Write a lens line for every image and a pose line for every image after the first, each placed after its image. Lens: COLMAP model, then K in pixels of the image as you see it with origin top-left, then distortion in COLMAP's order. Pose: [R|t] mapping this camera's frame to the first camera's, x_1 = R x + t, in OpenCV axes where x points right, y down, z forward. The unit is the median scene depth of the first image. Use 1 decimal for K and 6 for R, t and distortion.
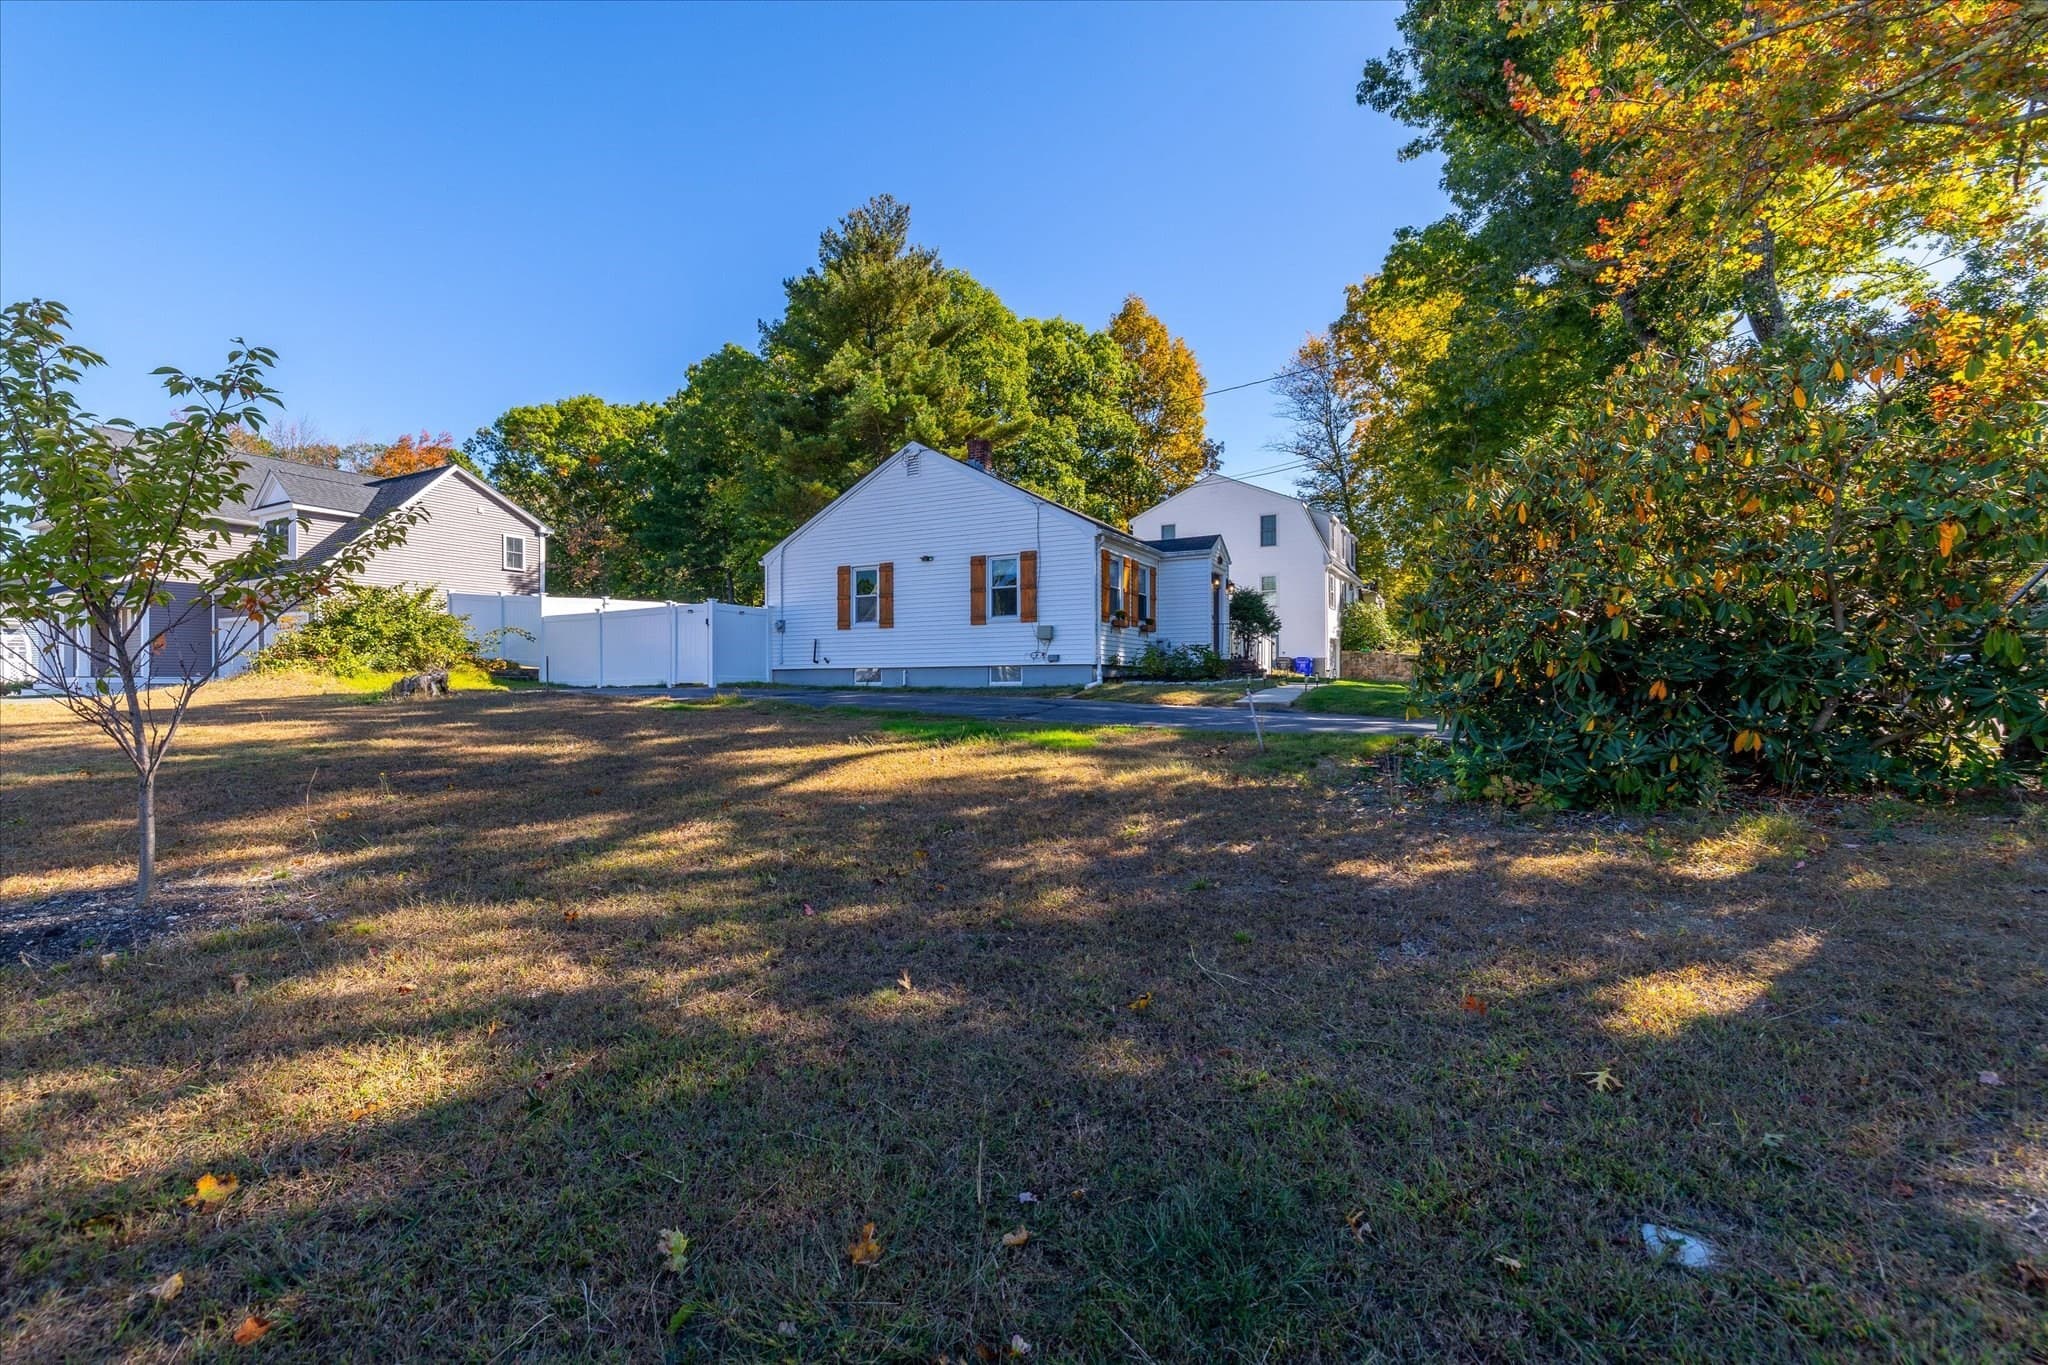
lens RADIAL K [[907.9, 0, 1014.1], [0, 907.9, 684.7], [0, 0, 1]] dist [0.003383, 0.001821]
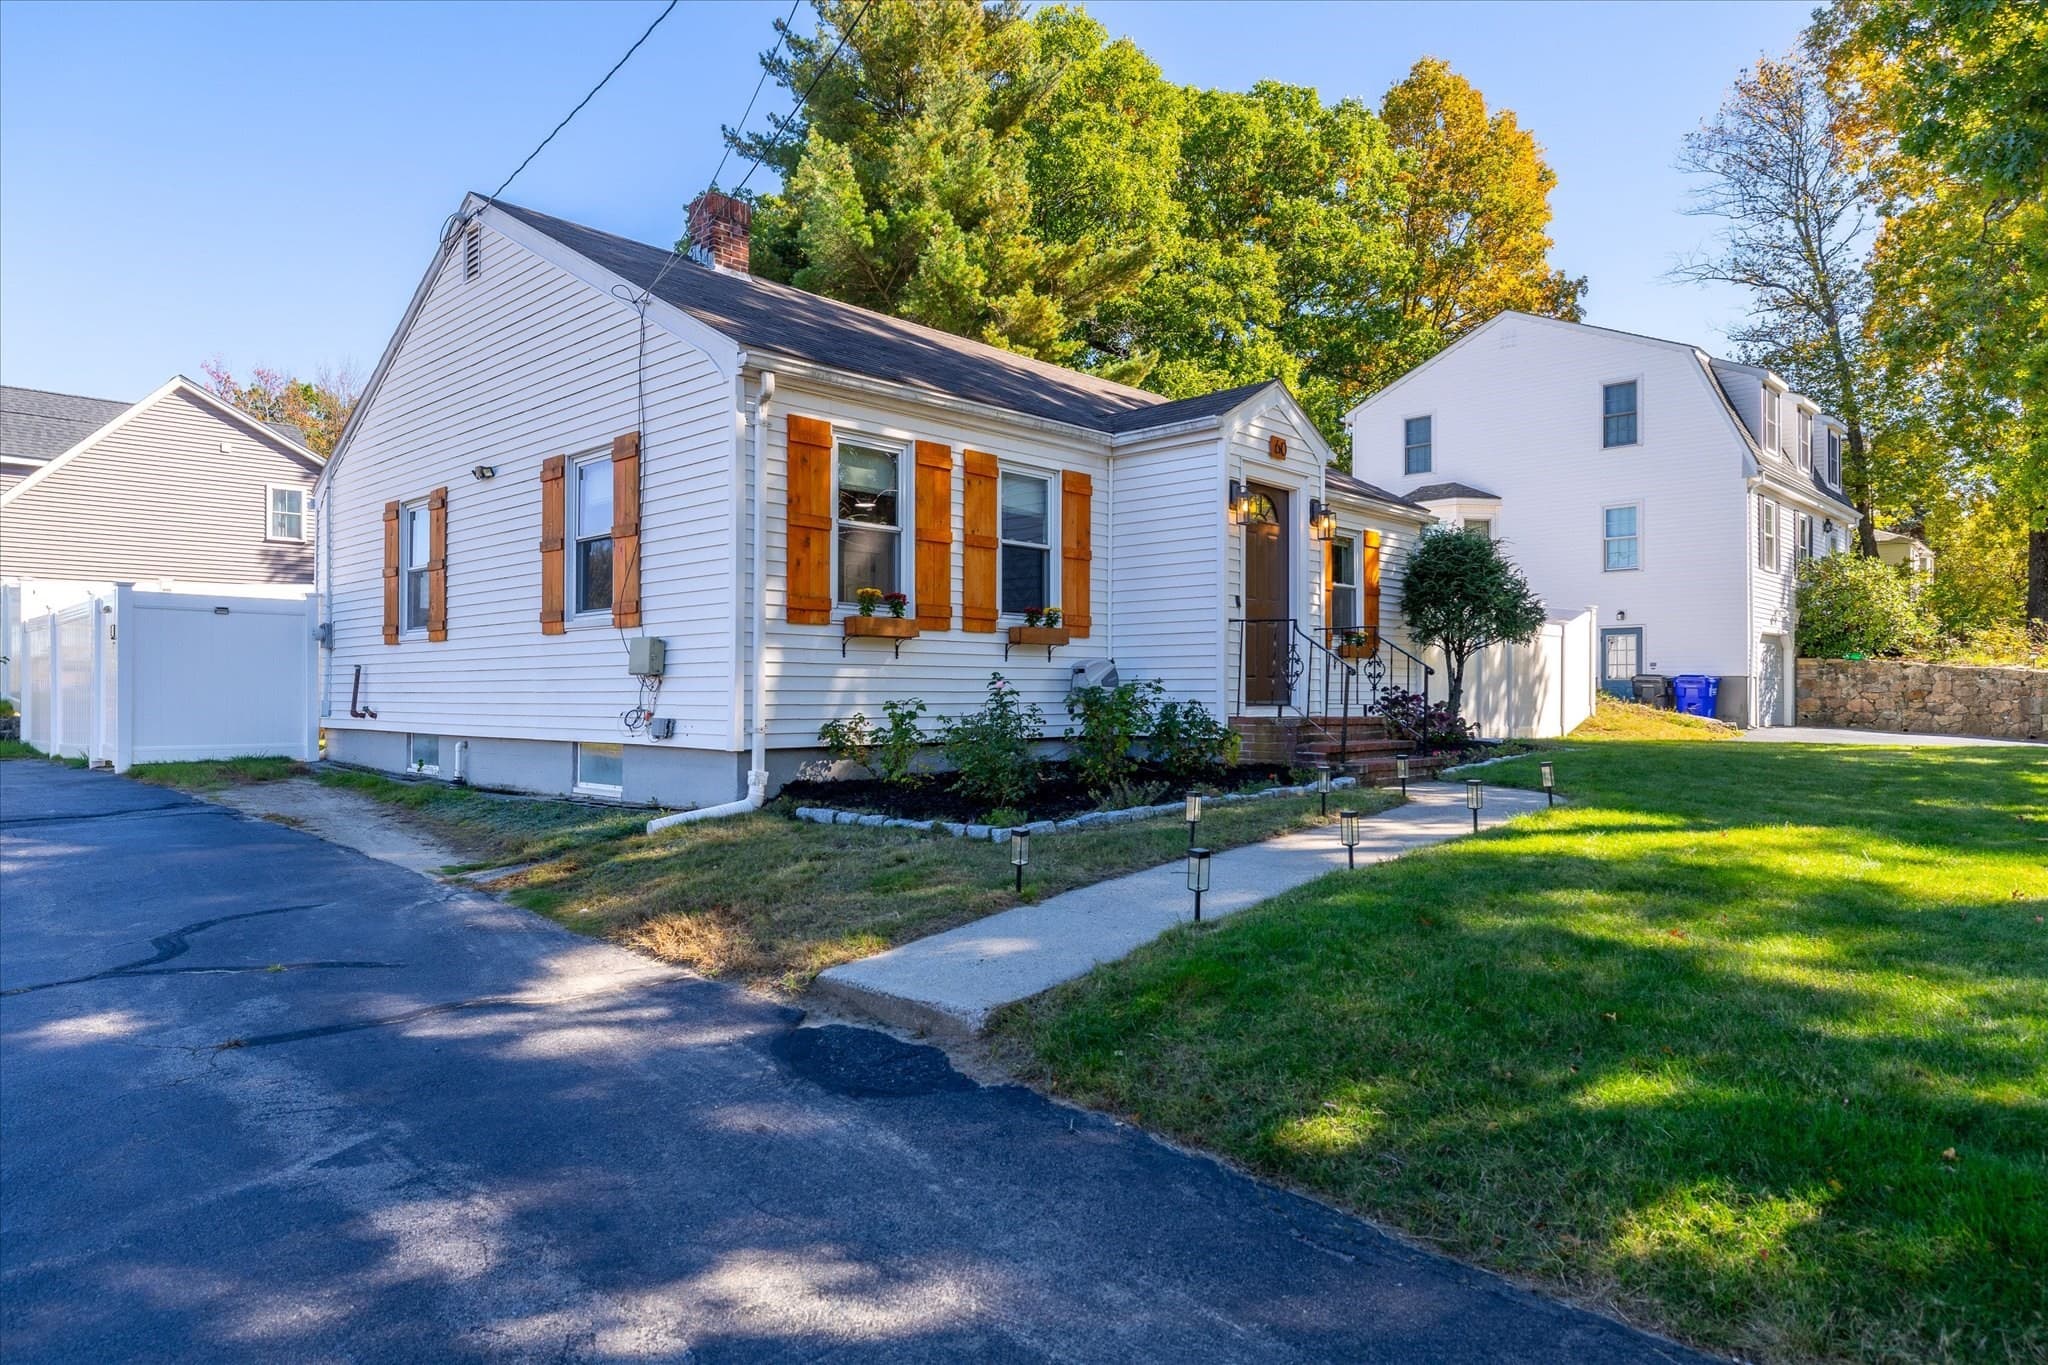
lens RADIAL K [[1229.8, 0, 1021.1], [0, 1229.8, 683.0], [0, 0, 1]] dist [0.009136, 0.001860]
pose [[0.962986, -0.000112, -0.269550, 0.148505], [-0.001296, 0.999986, -0.005048, -0.021584], [0.269547, 0.005210, 0.962973, 0.275718]]
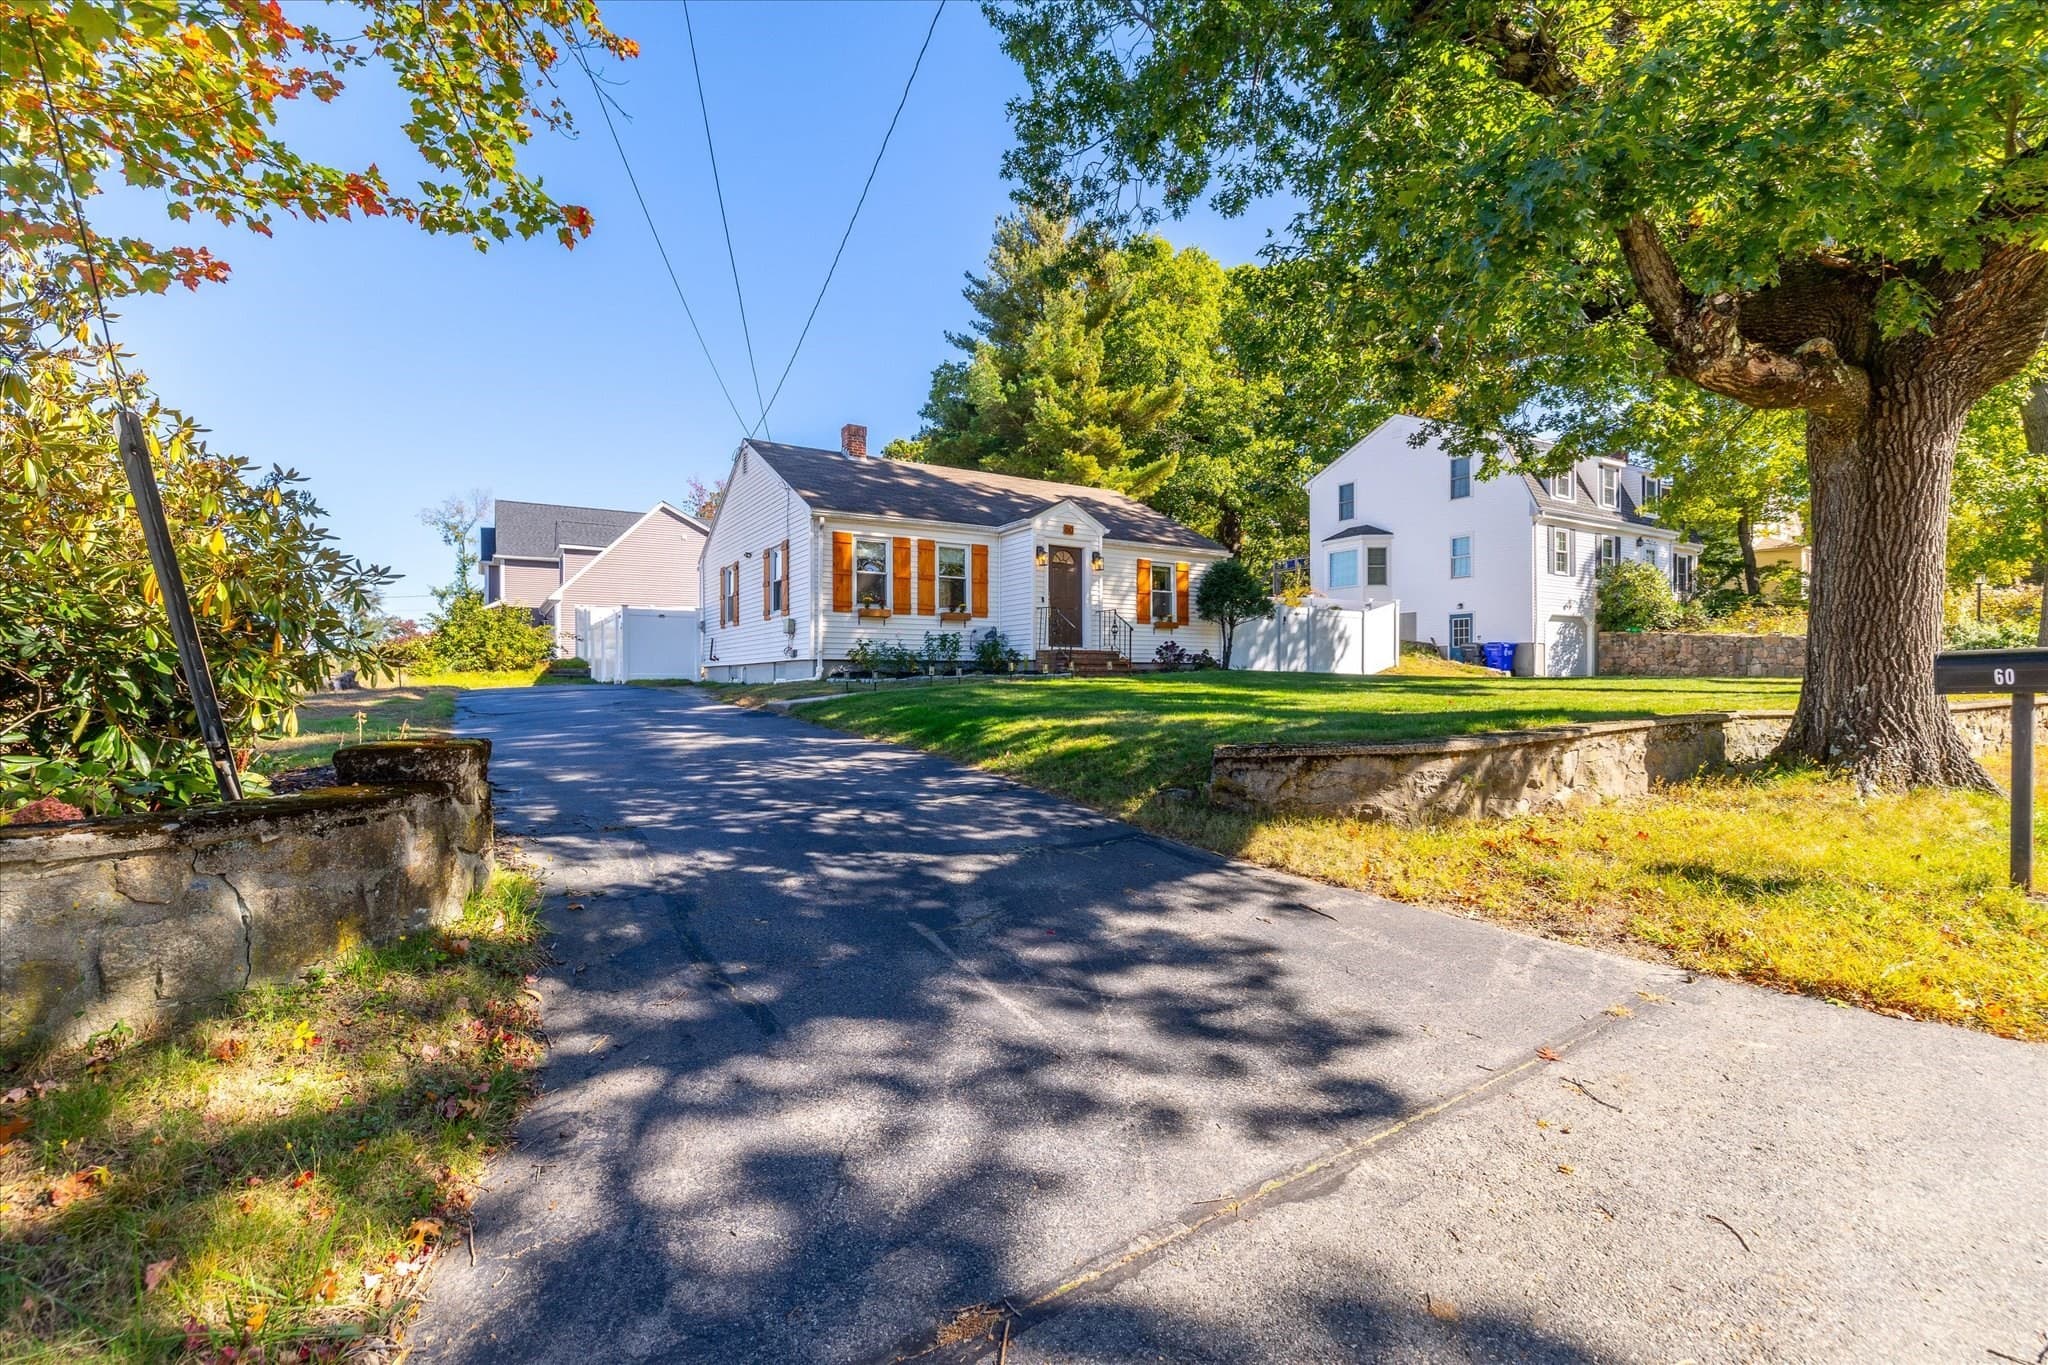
lens RADIAL K [[907.9, 0, 1014.0], [0, 907.9, 681.6], [0, 0, 1]] dist [0.003383, 0.001821]
pose [[0.864740, -0.001400, -0.502217, 0.338686], [0.002866, 0.999994, 0.002147, -0.000820], [0.502211, -0.003296, 0.864739, 0.149548]]
